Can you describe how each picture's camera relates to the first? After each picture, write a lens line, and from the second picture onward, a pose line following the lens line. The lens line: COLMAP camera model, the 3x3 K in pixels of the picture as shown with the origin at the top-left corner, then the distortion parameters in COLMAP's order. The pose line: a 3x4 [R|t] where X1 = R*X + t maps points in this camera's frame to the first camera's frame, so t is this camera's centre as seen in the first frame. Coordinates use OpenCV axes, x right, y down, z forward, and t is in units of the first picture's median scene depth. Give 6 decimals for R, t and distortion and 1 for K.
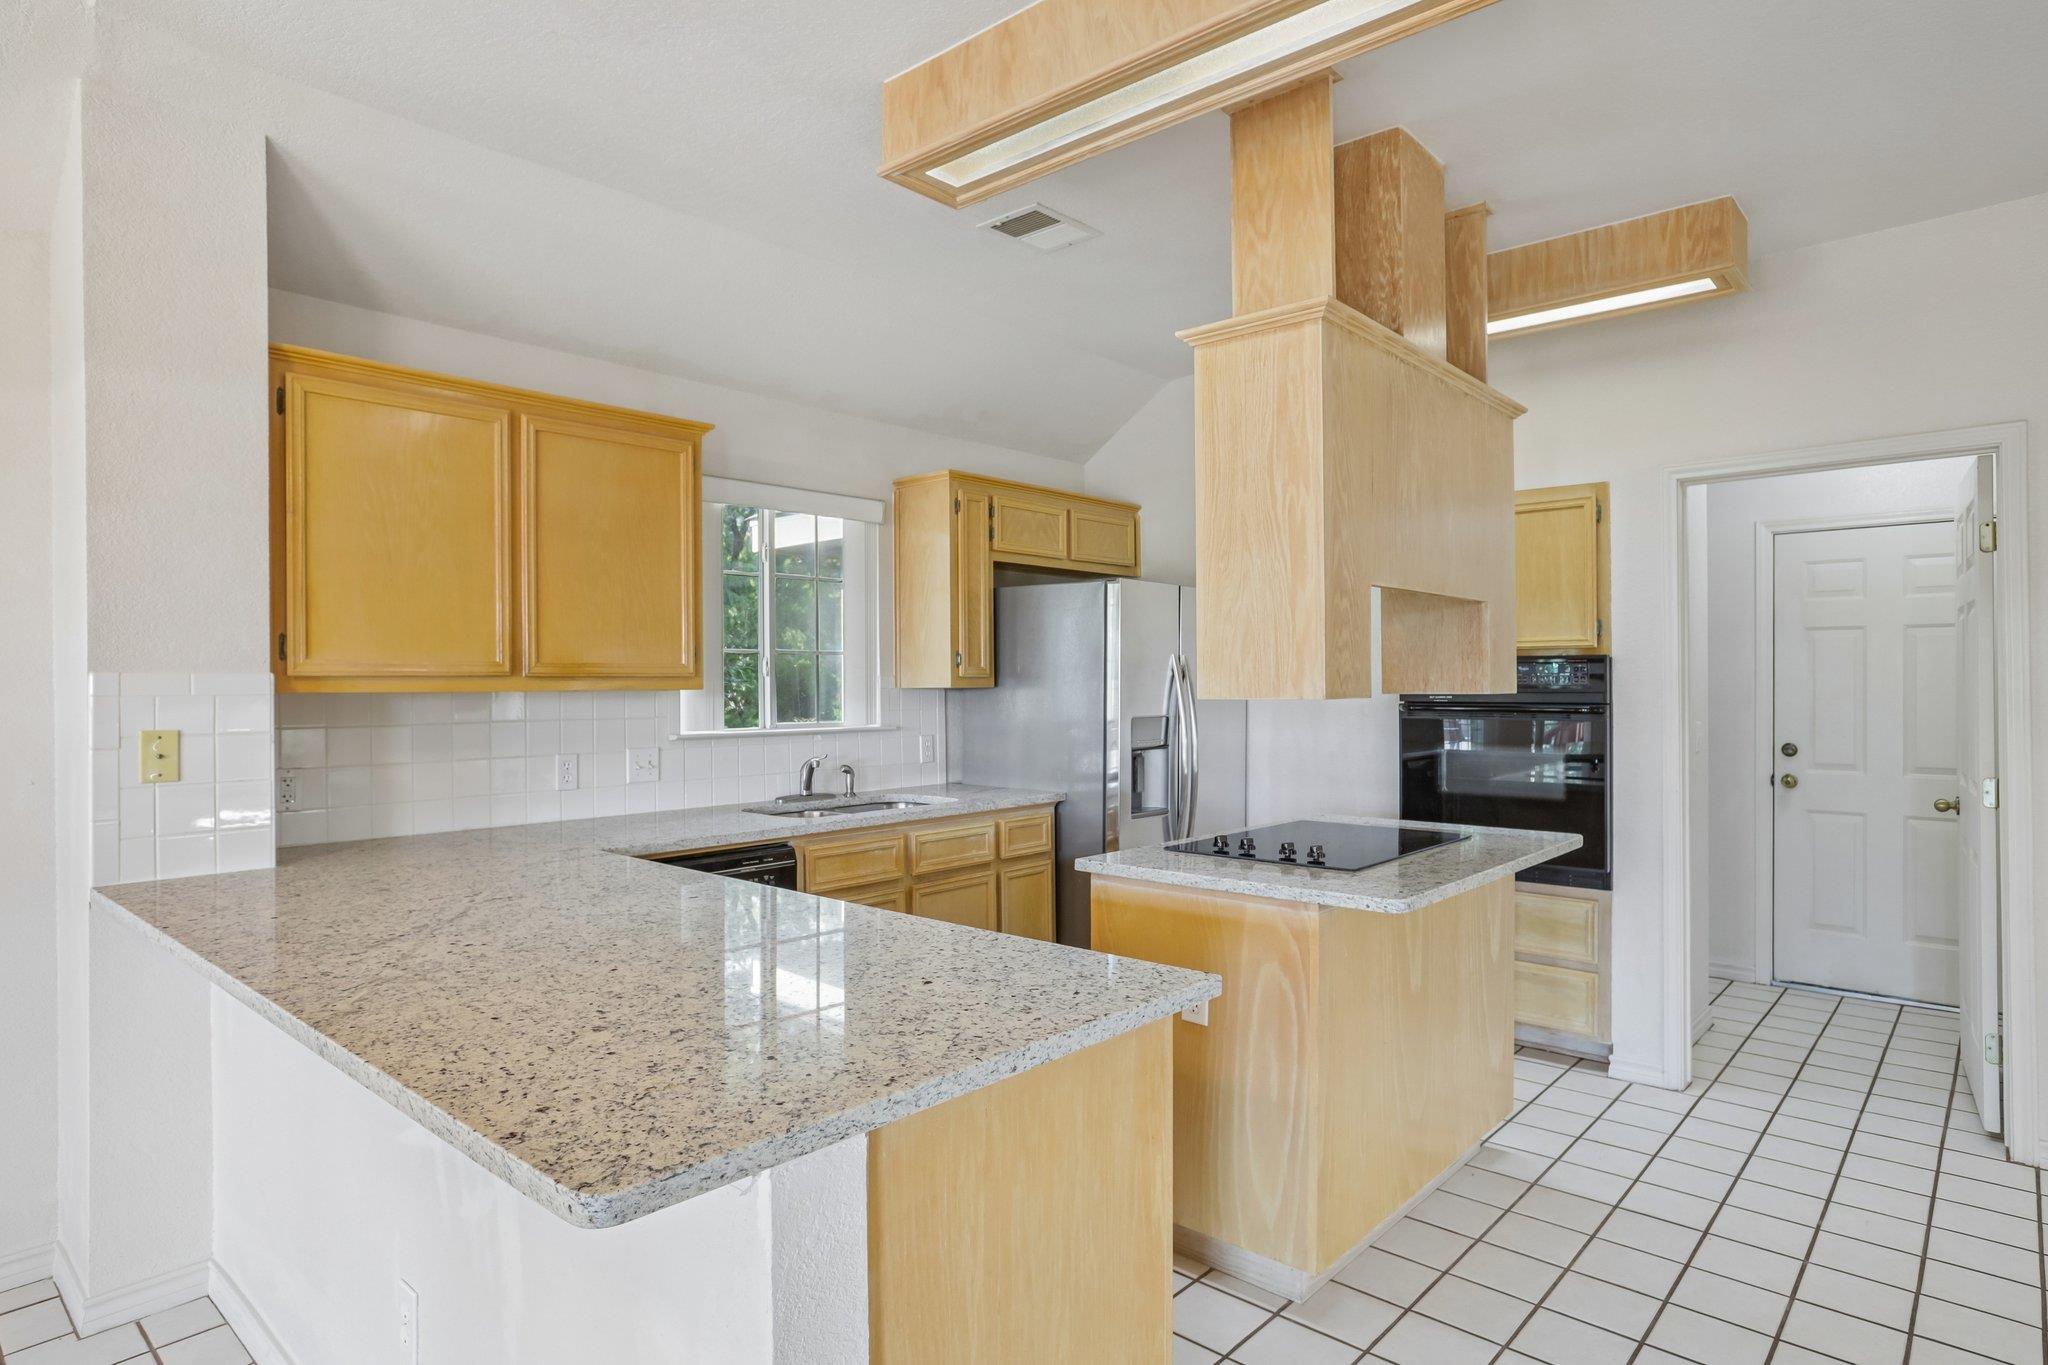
lens RADIAL K [[1126.2, 0, 1020.7], [0, 1126.2, 676.1], [0, 0, 1]] dist [-0.029911, 0.000497]
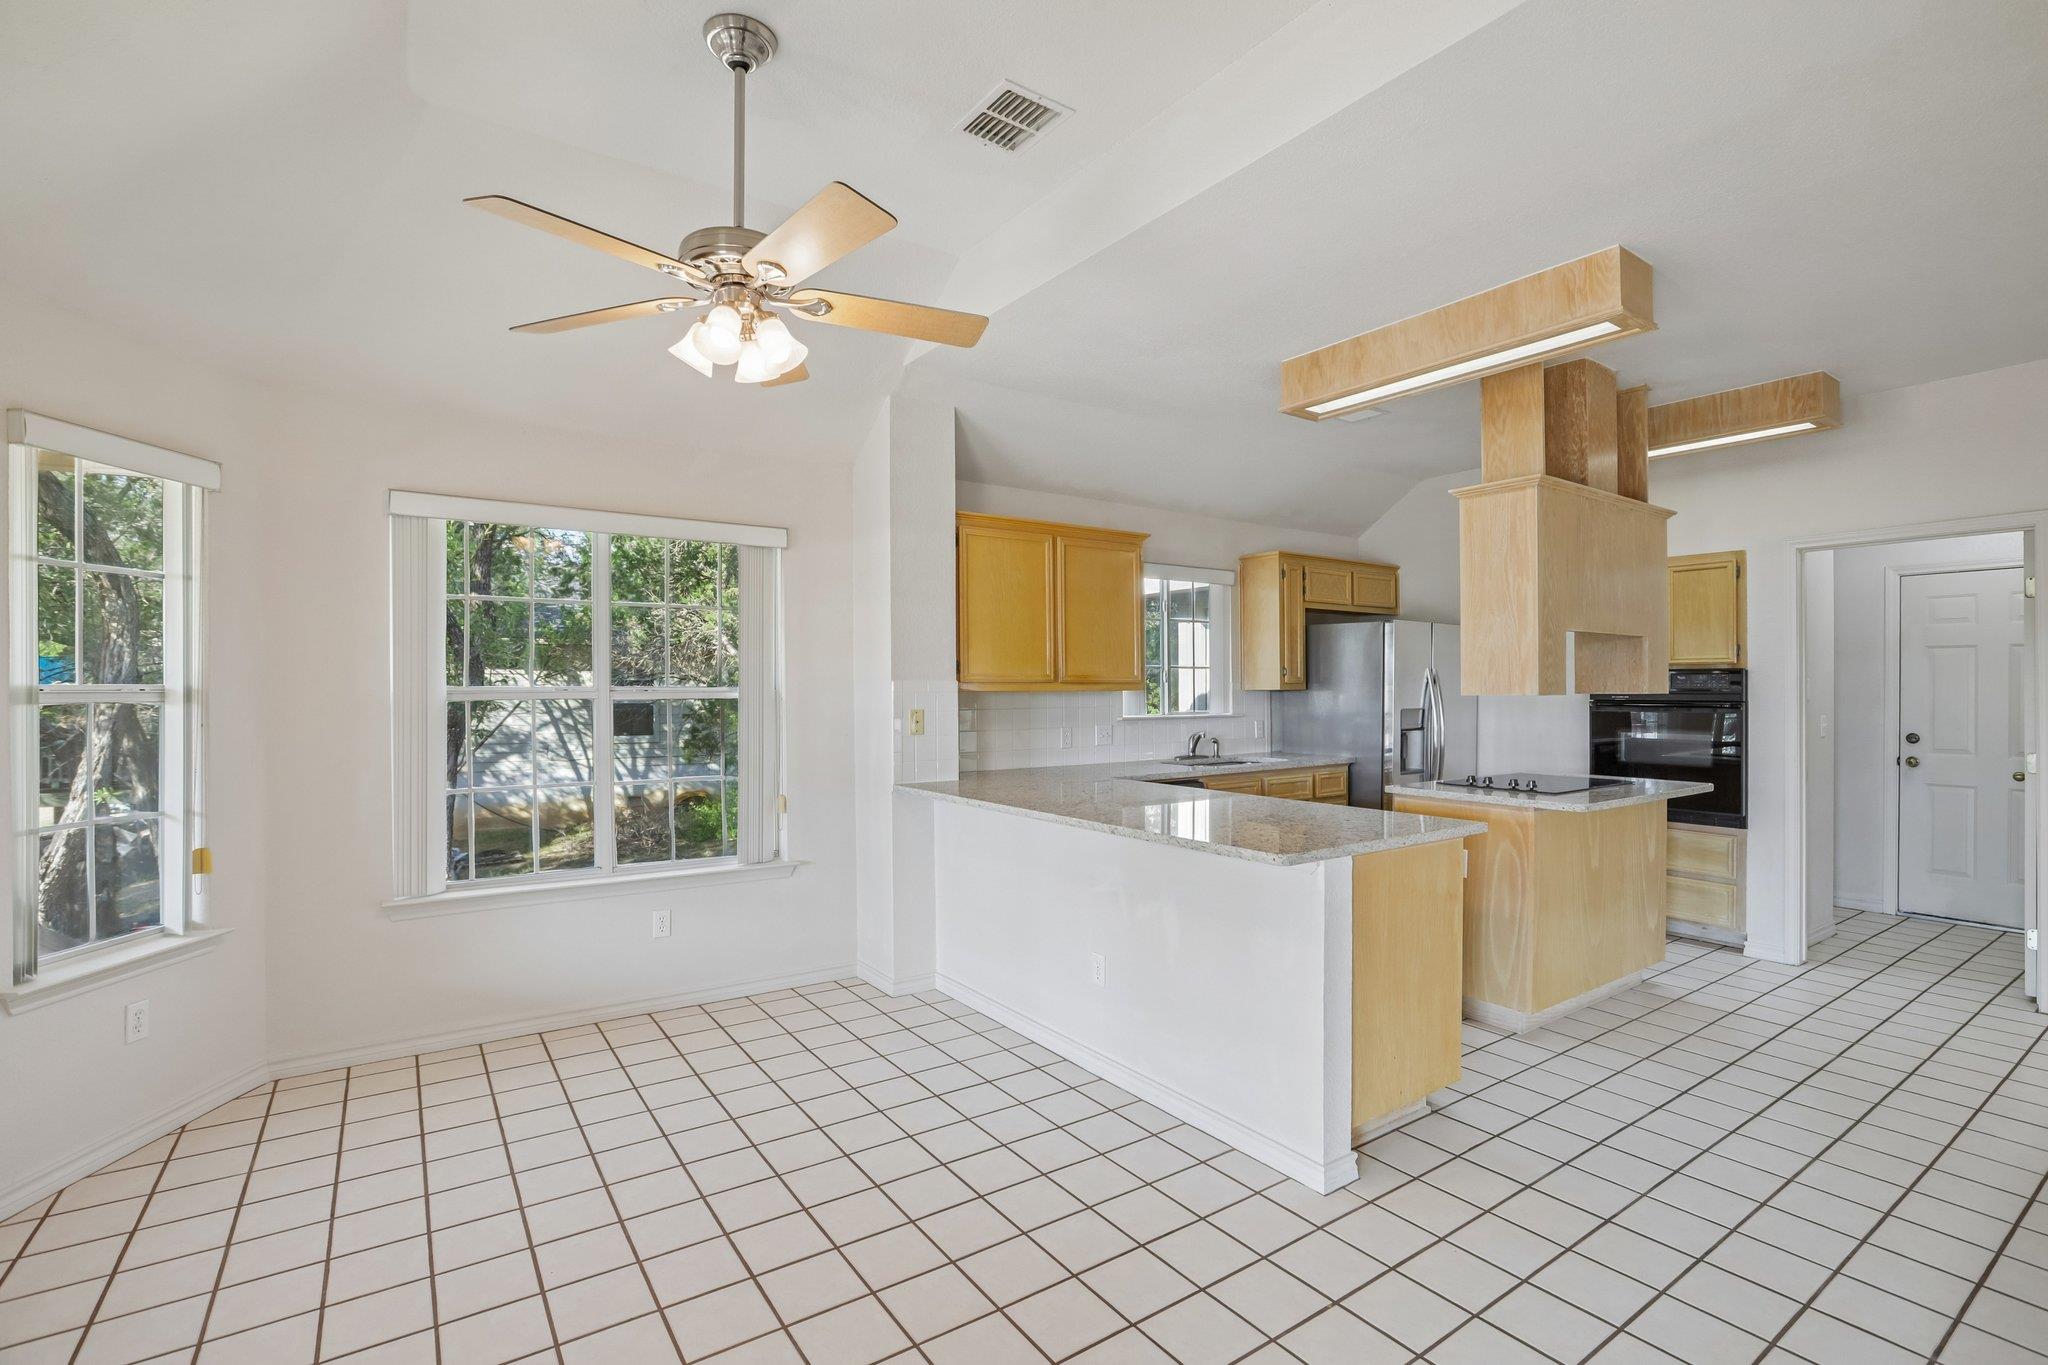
lens RADIAL K [[925.0, 0, 1055.3], [0, 925.0, 686.1], [0, 0, 1]] dist [-0.028281, 0.002350]
pose [[0.977022, 0.001603, -0.213132, -0.120083], [-0.000593, 0.999988, 0.004803, -0.001006], [0.213137, -0.004566, 0.977012, -0.420954]]
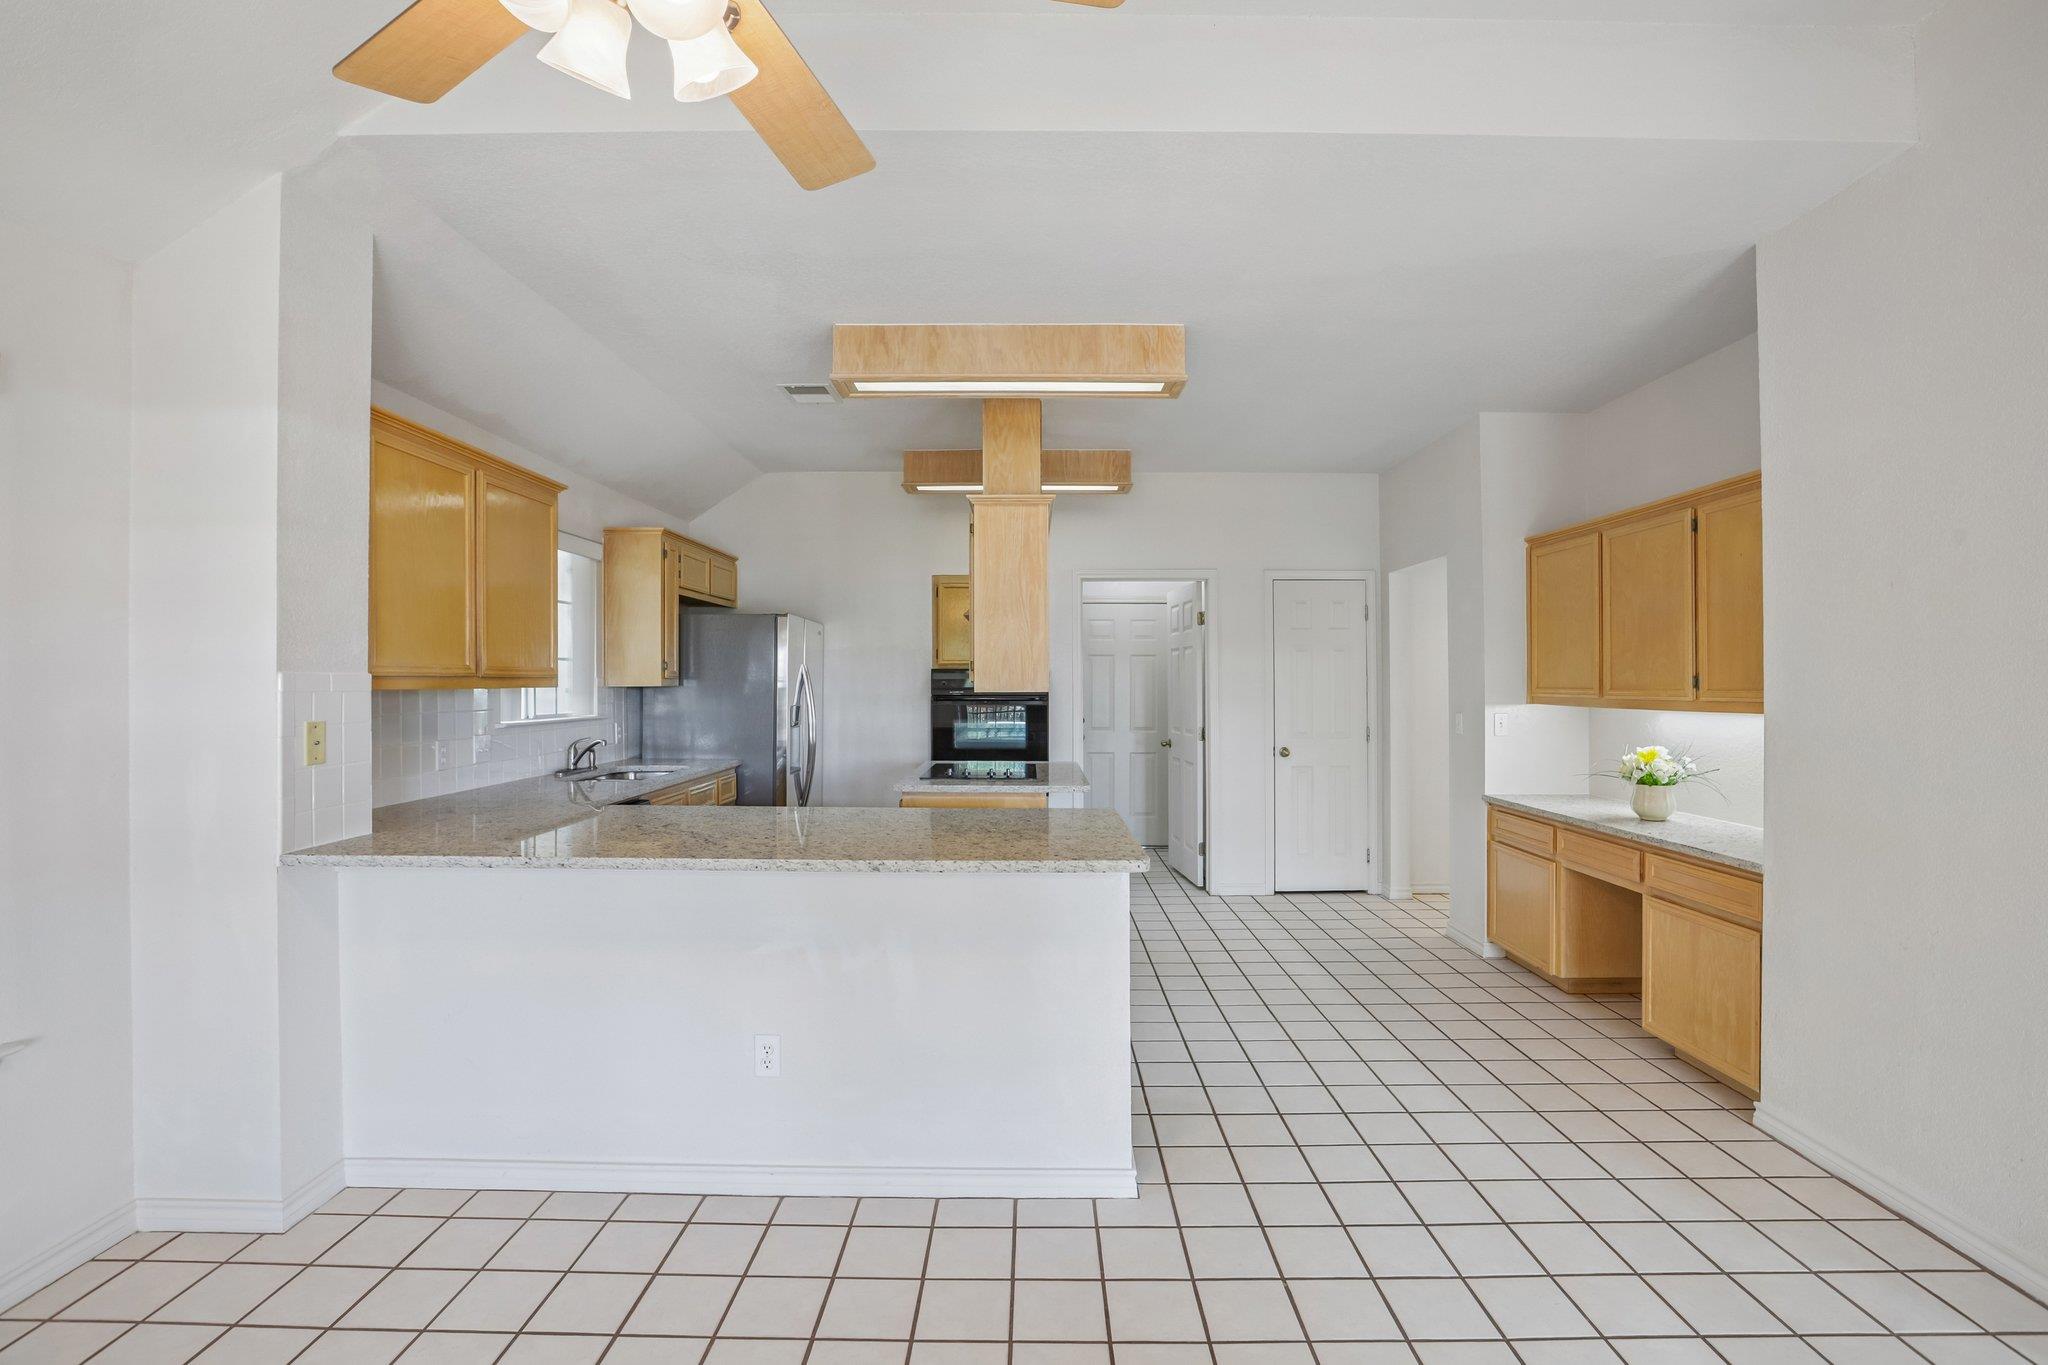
lens RADIAL K [[925.0, 0, 1020.2], [0, 925.0, 668.7], [0, 0, 1]] dist [-0.028281, 0.002350]
pose [[0.759297, 0.012755, 0.650619, -0.590399], [-0.005852, 0.999901, -0.012772, 0.000595], [-0.650718, 0.005891, 0.759297, -0.165479]]
